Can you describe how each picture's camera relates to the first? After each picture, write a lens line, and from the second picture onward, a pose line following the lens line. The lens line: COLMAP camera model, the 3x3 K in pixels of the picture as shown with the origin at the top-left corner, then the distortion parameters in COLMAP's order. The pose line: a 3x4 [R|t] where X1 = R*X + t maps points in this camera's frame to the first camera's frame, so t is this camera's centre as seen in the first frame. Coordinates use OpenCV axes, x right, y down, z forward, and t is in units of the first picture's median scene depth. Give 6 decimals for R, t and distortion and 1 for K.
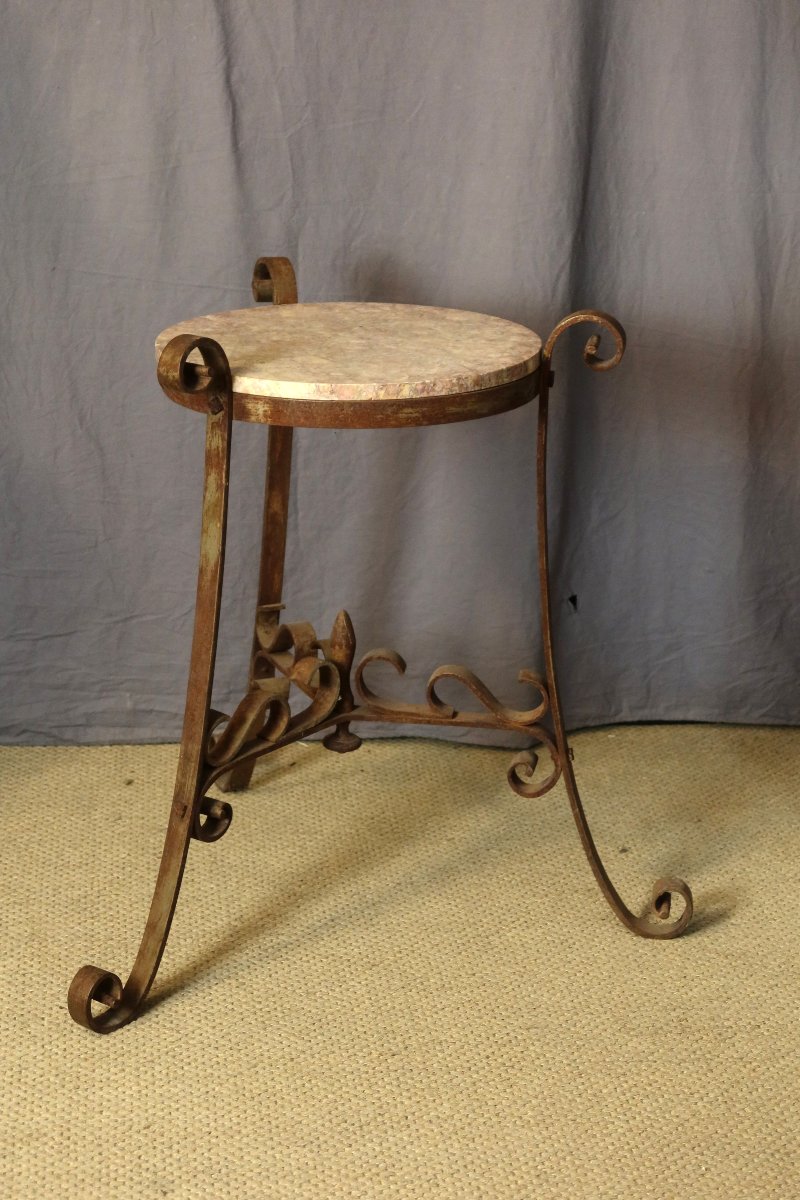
lens RADIAL K [[2446.6, 0, 402.3], [0, 2446.6, 605.2], [0, 0, 1]] dist [-0.002845, 0.000000]
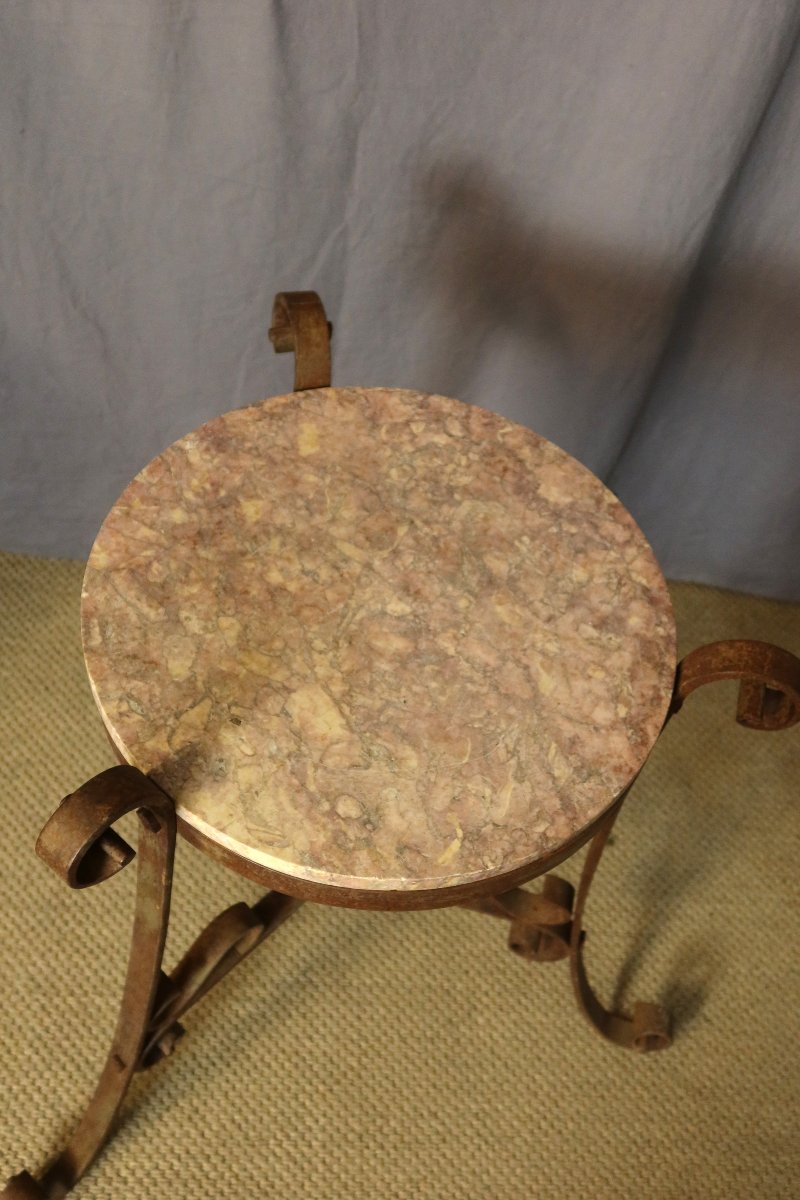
lens RADIAL K [[1226.9, 0, 401.8], [0, 1226.9, 606.9], [0, 0, 1]] dist [0.001032, 0.000000]
pose [[0.990624, 0.131438, 0.037262, -0.025356], [-0.128269, 0.800940, 0.584843, -0.256152], [0.047026, -0.584139, 0.810290, 0.632500]]
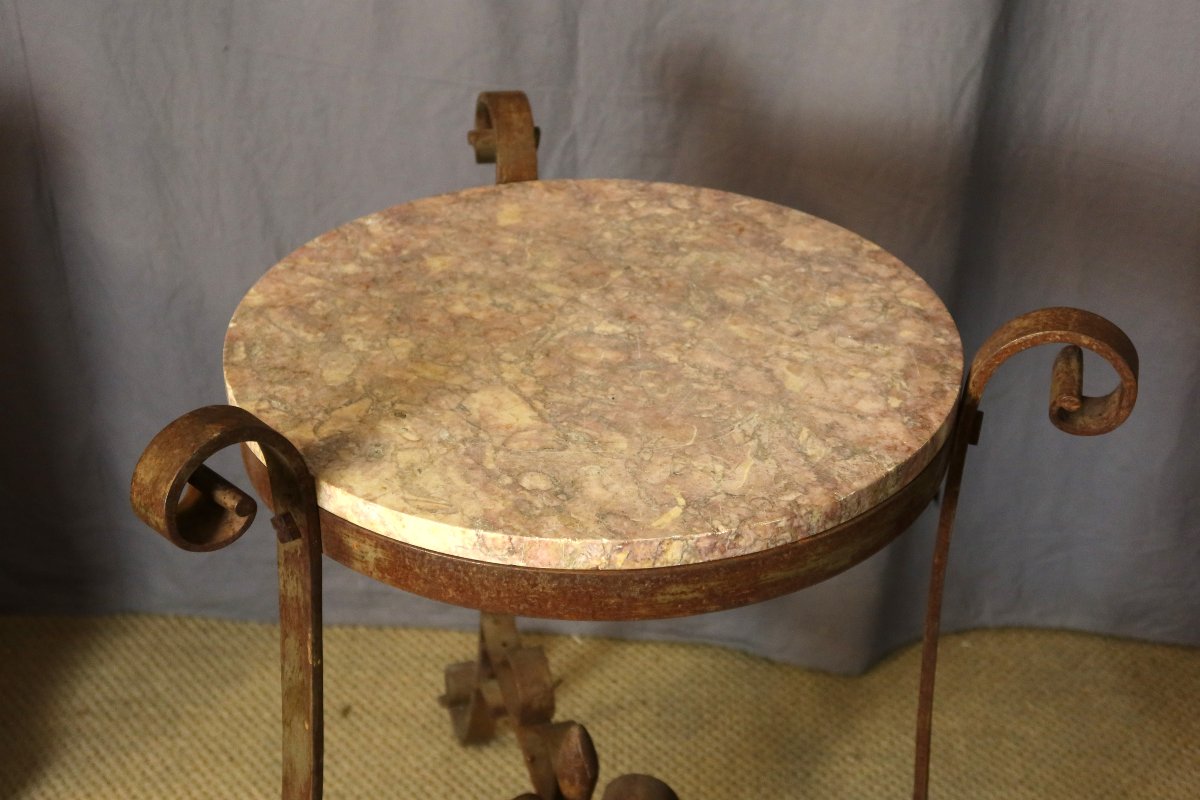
lens RADIAL K [[1494.4, 0, 592.7], [0, 1494.4, 400.3], [0, 0, 1]] dist [0.008864, 0.000000]
pose [[0.992781, 0.063544, -0.101730, 0.010437], [-0.039041, 0.973145, 0.226856, -0.142481], [0.113413, -0.221247, 0.968601, 0.586474]]
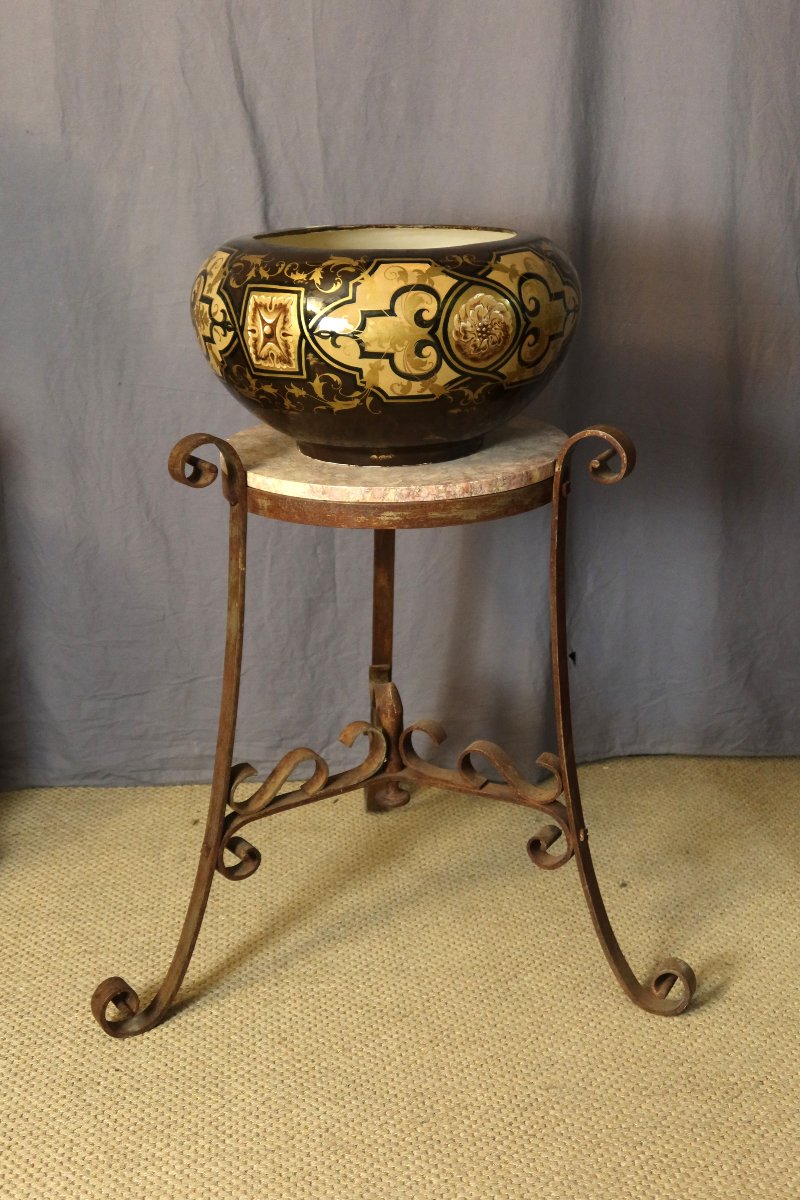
lens RADIAL K [[1597.5, 0, 402.1], [0, 1597.5, 596.2], [0, 0, 1]] dist [-0.001147, 0.000000]
pose [[0.999637, -0.017362, -0.020618, 0.004840], [0.017595, 0.999782, 0.011211, -0.043812], [0.020418, -0.011569, 0.999725, 0.250168]]
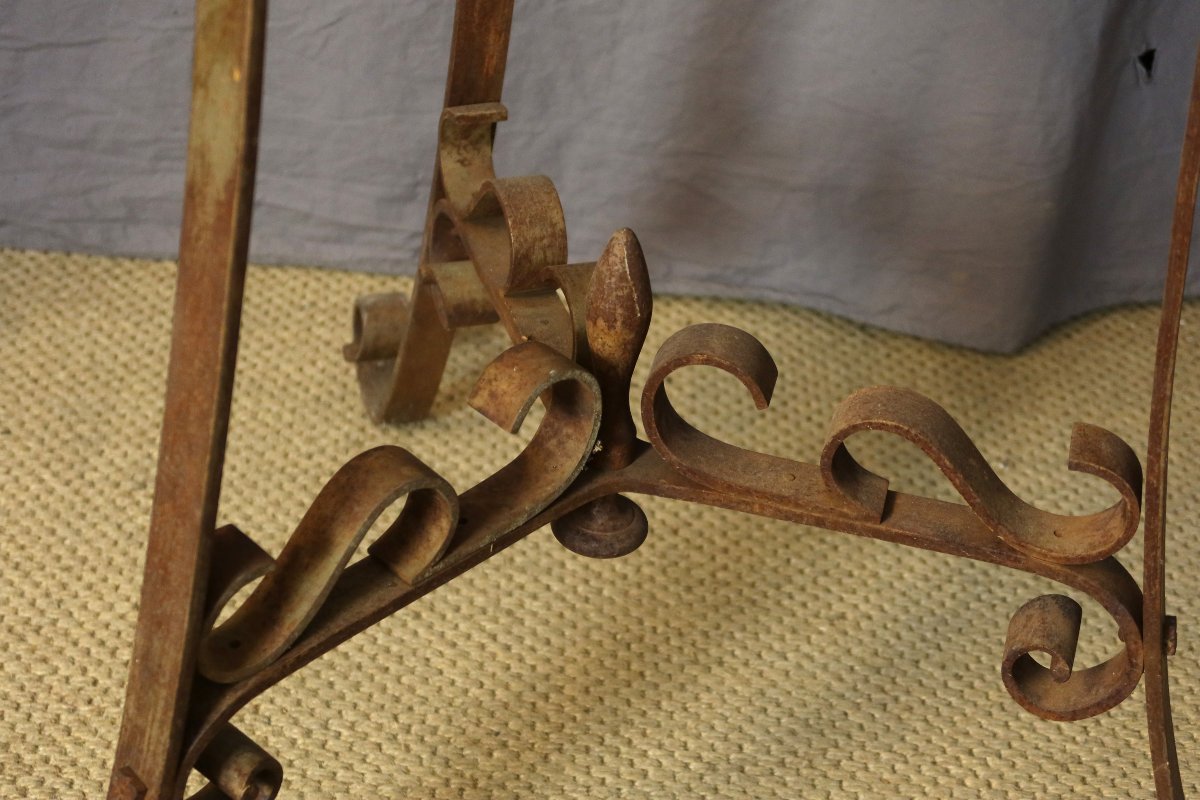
lens RADIAL K [[2446.6, 0, 587.6], [0, 2446.6, 401.6], [0, 0, 1]] dist [-0.002845, 0.000000]
pose [[0.993545, 0.099879, -0.053788, -0.006220], [-0.080093, 0.953389, 0.290919, -0.073062], [0.080338, -0.284733, 0.955235, 0.560279]]
